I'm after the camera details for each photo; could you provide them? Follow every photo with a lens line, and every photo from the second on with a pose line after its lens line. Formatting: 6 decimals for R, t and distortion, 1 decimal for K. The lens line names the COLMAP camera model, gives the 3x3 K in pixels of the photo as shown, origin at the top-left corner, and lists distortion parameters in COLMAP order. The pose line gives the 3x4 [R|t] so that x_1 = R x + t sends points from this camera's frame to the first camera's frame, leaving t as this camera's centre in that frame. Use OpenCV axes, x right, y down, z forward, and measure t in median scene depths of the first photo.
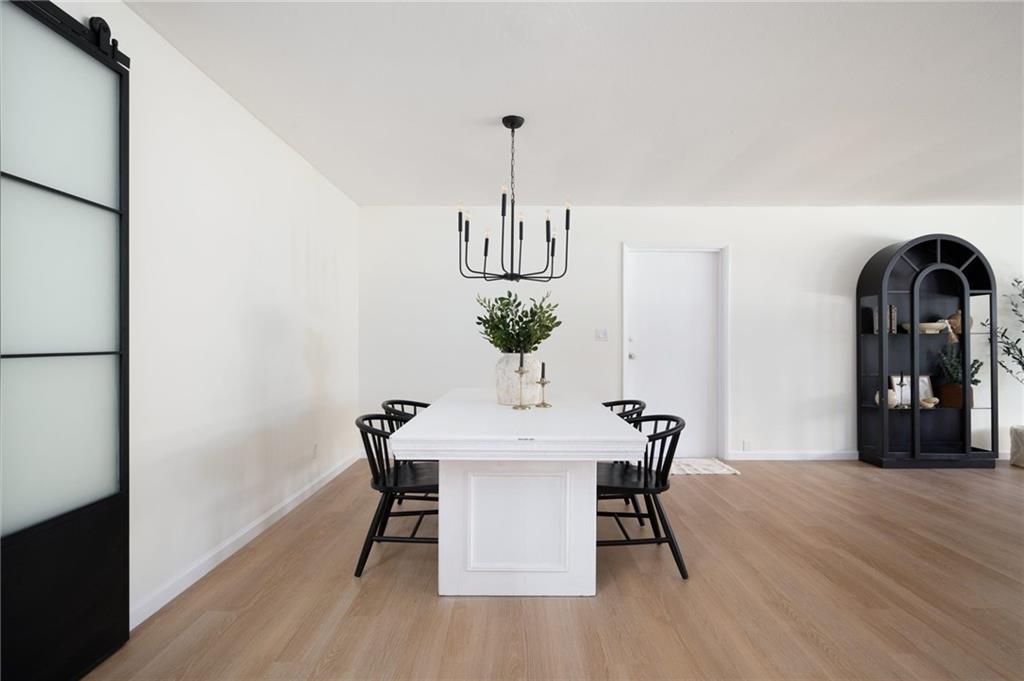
lens RADIAL K [[500.3, 0, 512.0], [0, 500.3, 340.5], [0, 0, 1]] dist [0.001803, 0.000260]
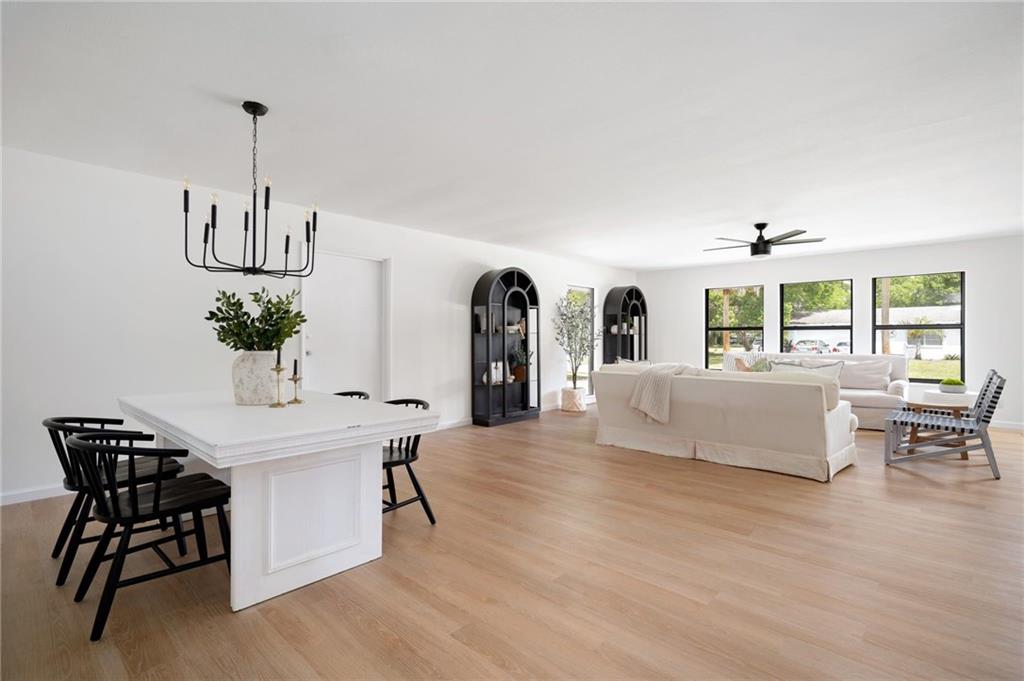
lens RADIAL K [[500.3, 0, 512.0], [0, 500.3, 340.5], [0, 0, 1]] dist [0.001803, 0.000260]
pose [[0.667422, -0.004454, 0.744666, -0.296617], [0.000641, 0.999985, 0.005407, 0.000285], [-0.744679, -0.003131, 0.667415, -0.002020]]
